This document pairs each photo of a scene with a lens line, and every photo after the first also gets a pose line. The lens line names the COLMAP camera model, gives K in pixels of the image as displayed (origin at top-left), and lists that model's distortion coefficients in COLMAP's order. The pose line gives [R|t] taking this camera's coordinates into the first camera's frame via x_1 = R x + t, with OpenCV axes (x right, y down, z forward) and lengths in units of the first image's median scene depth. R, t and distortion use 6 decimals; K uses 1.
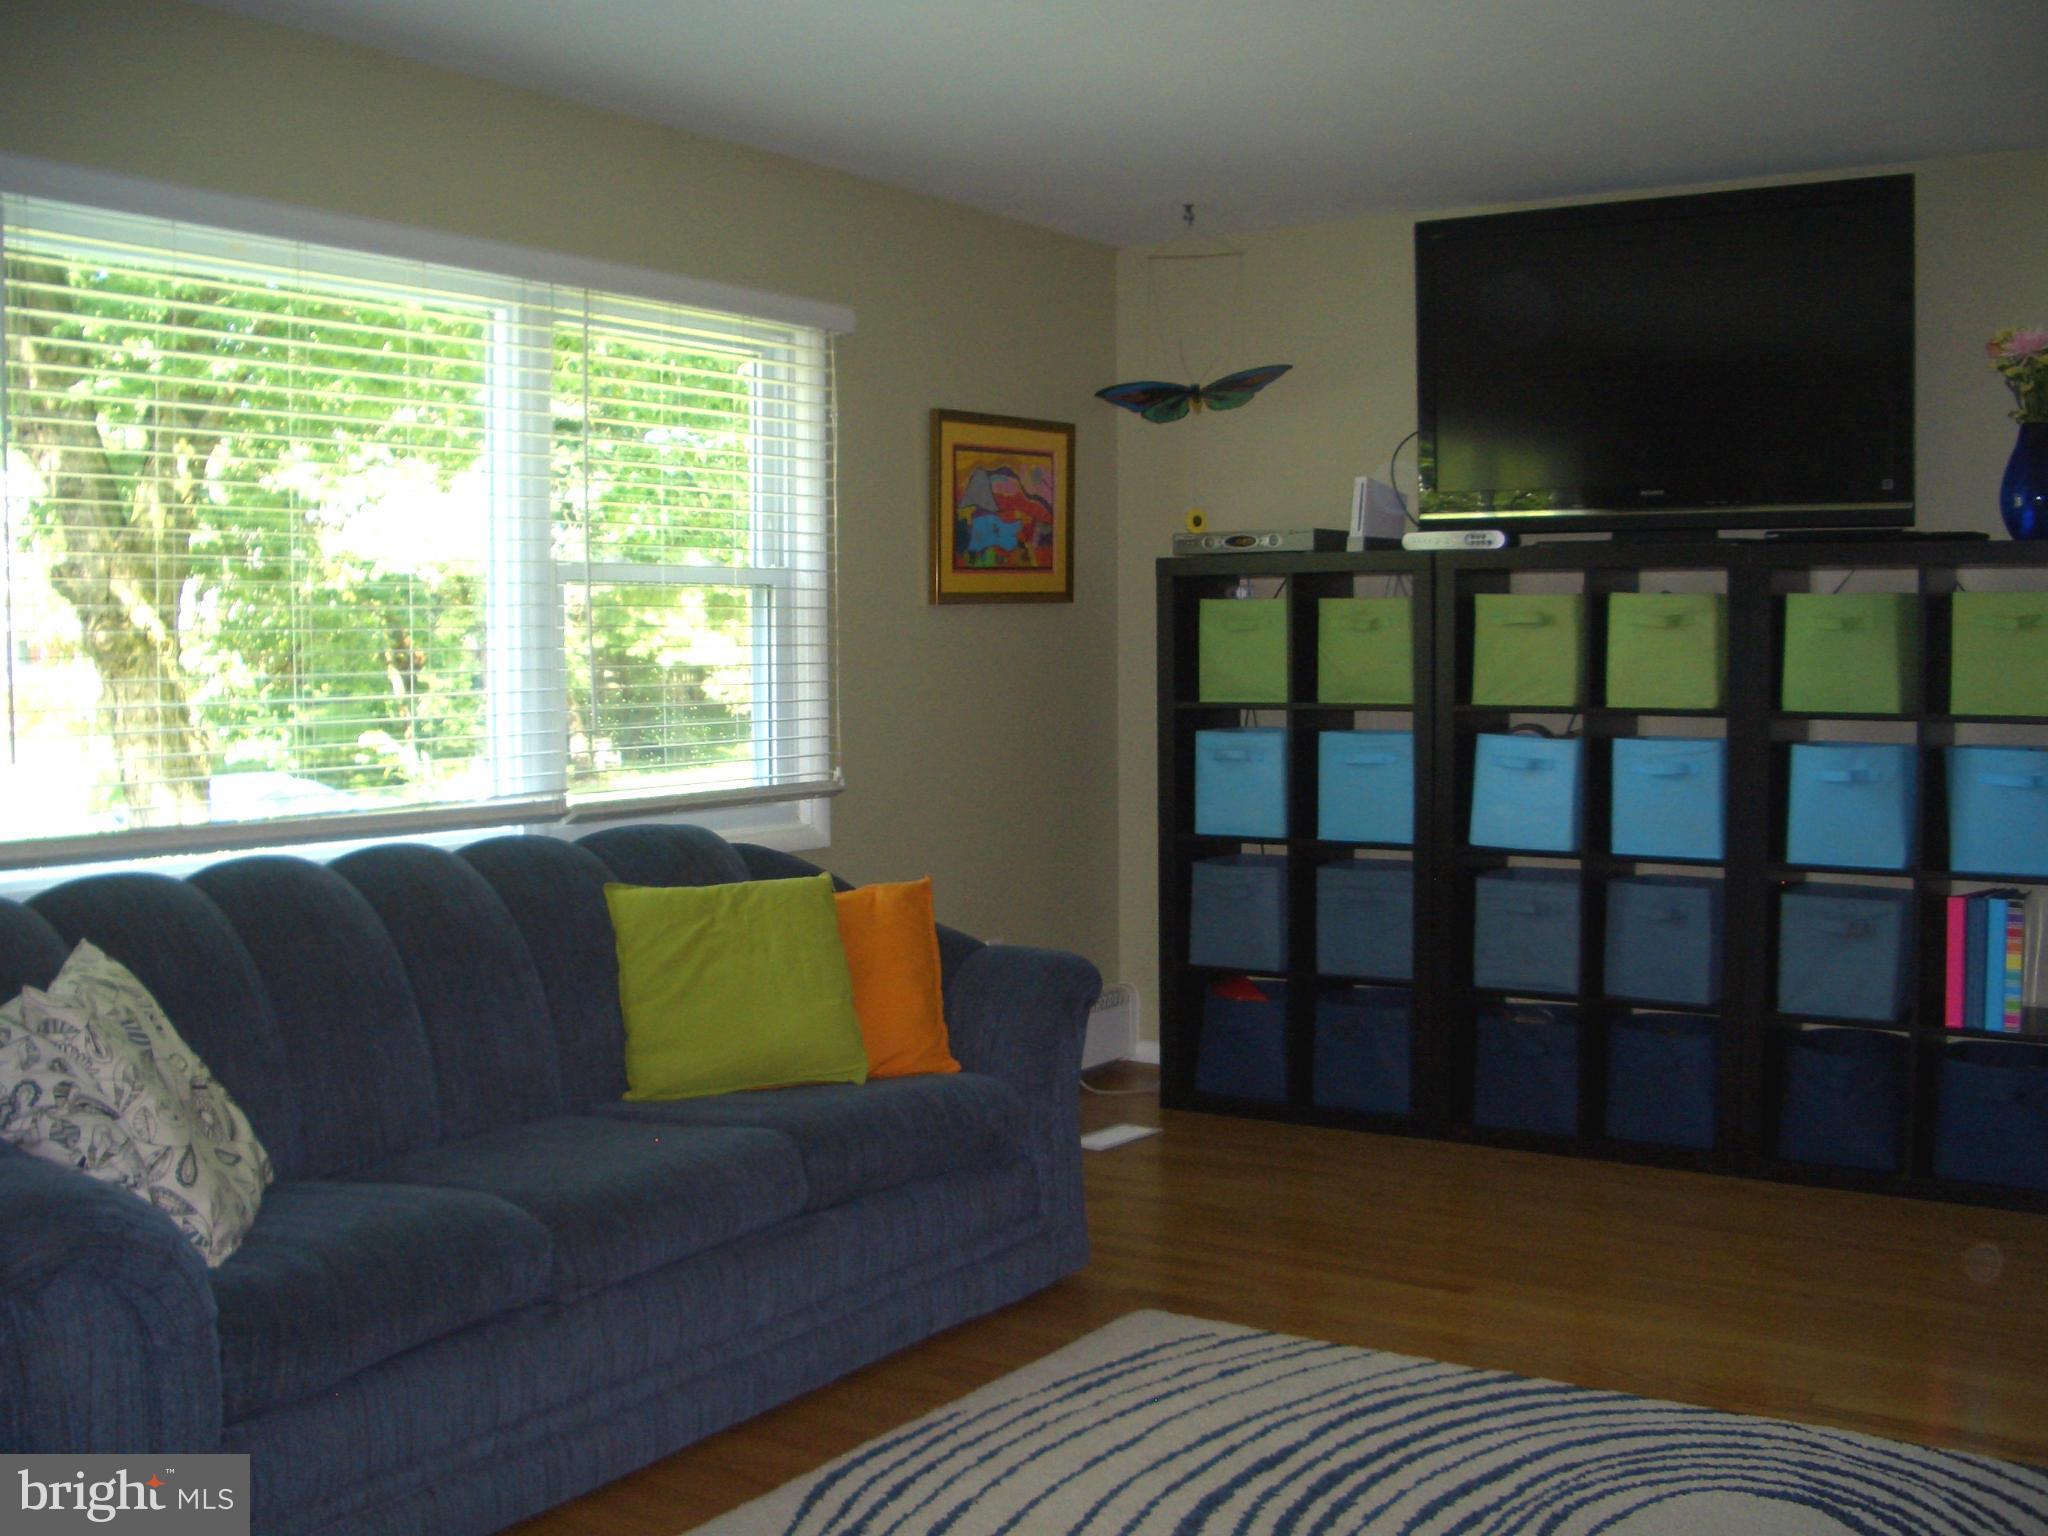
lens RADIAL K [[2145.8, 0, 1024.0], [0, 2145.8, 768.0], [0, 0, 1]] dist [-0.170351, 0.033161]
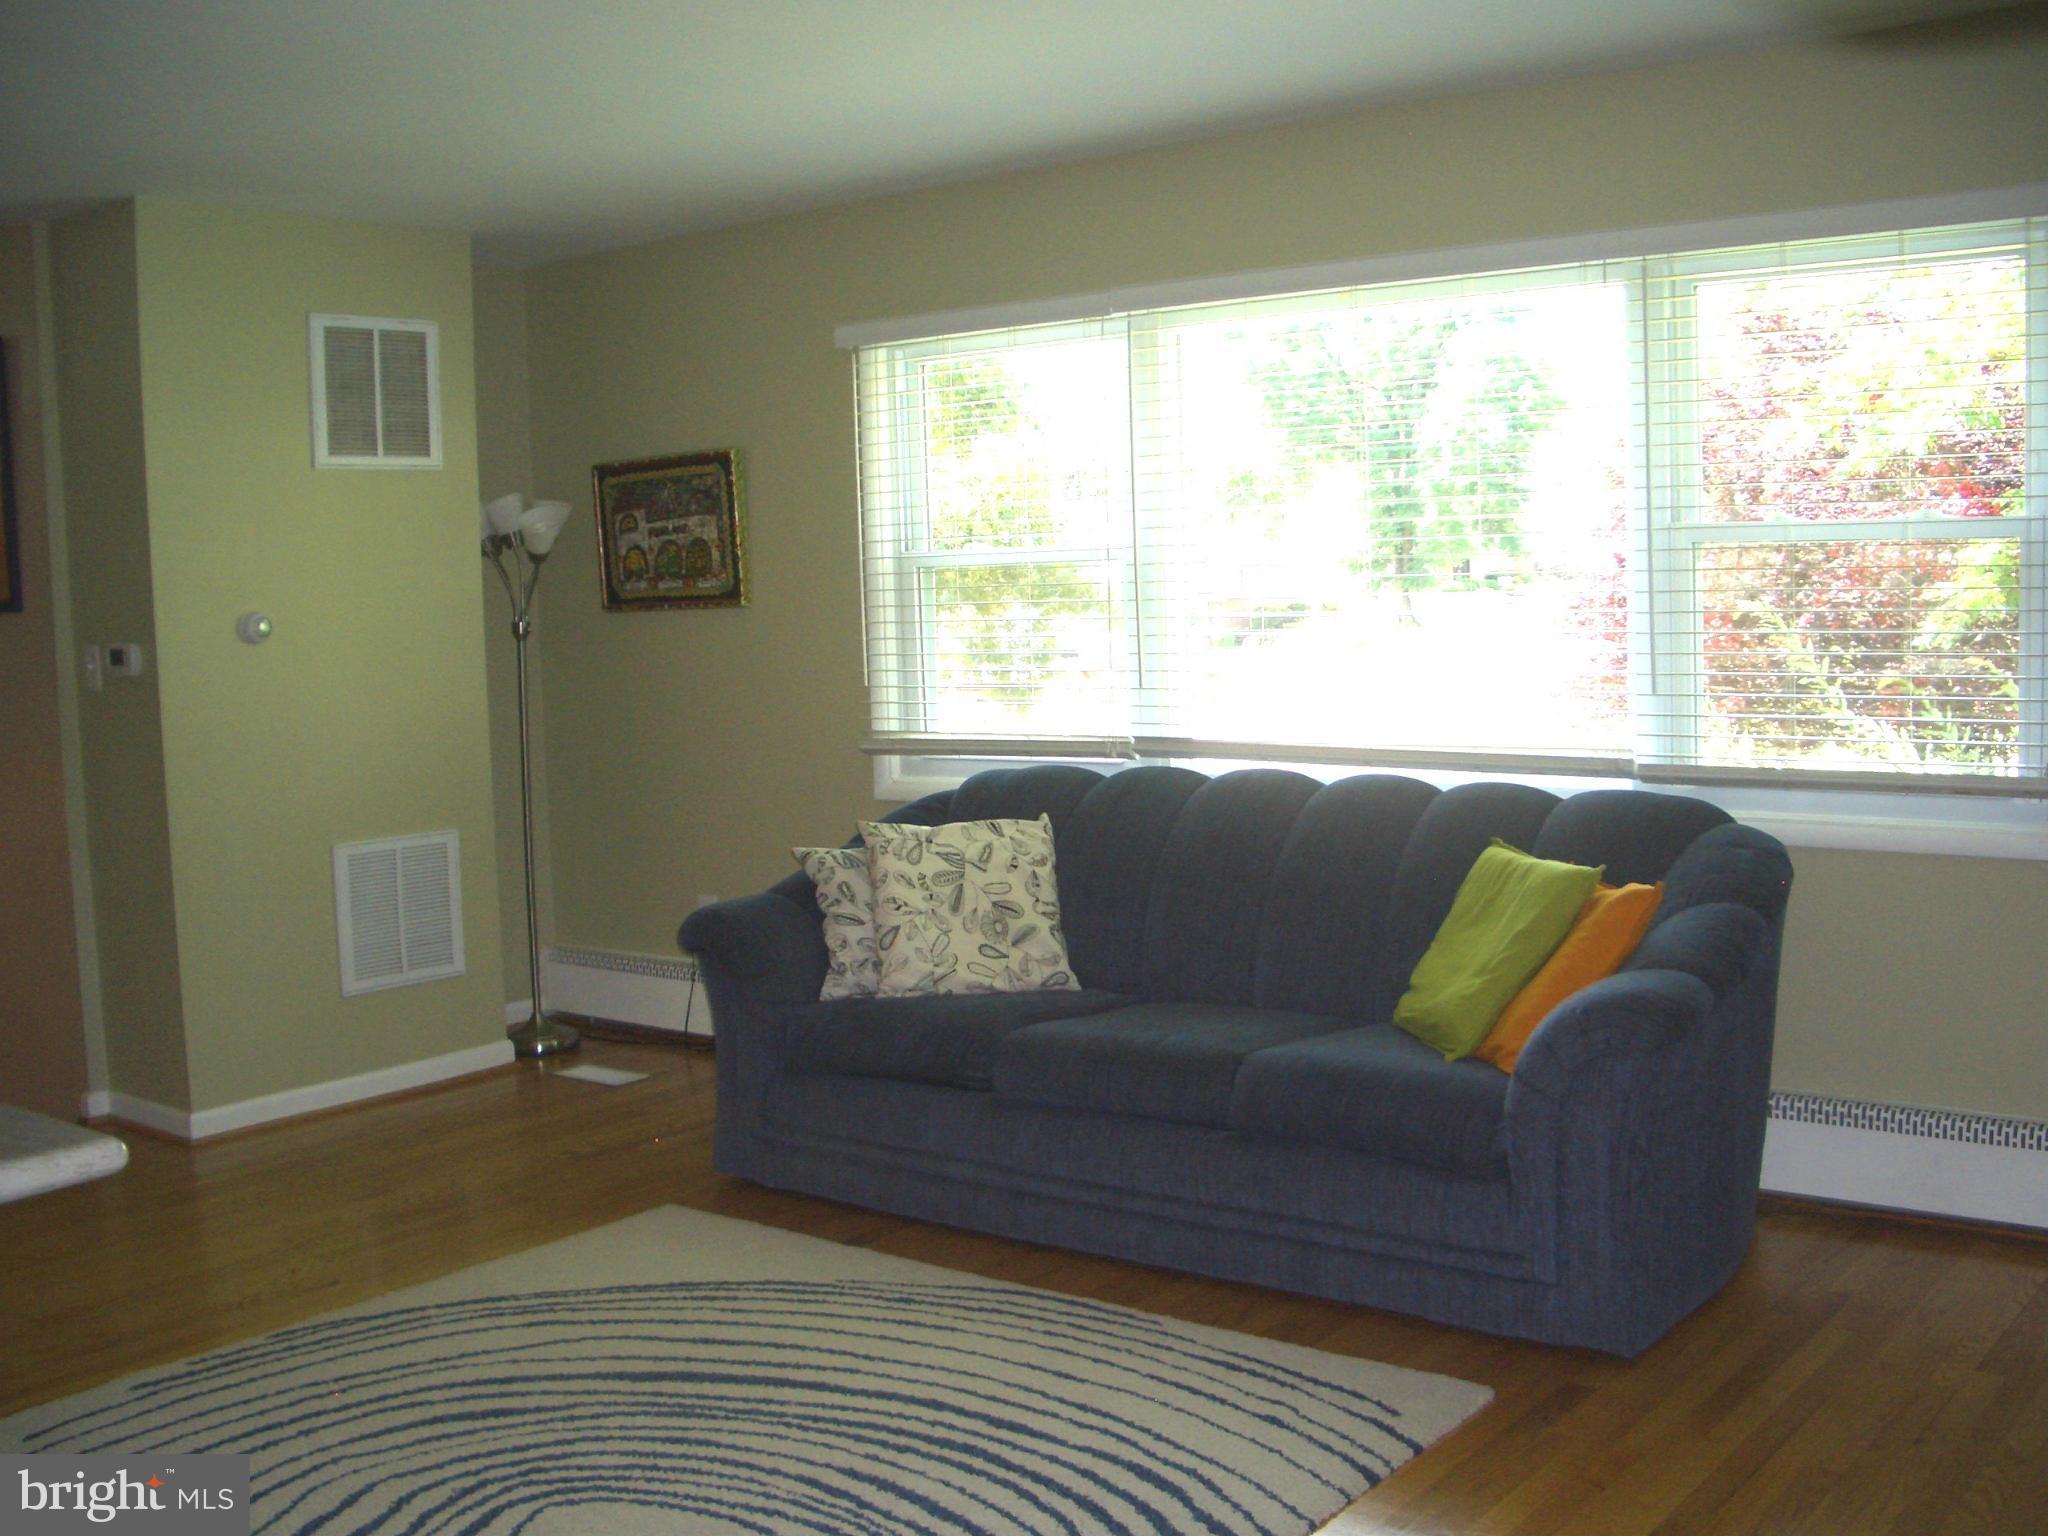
lens RADIAL K [[2145.8, 0, 1024.0], [0, 2145.8, 768.0], [0, 0, 1]] dist [-0.170351, 0.033161]
pose [[-0.068843, 0.101357, -0.992465, 1.120364], [-0.026221, 0.994298, 0.103363, -0.108457], [0.997283, 0.033139, -0.065793, 1.046428]]
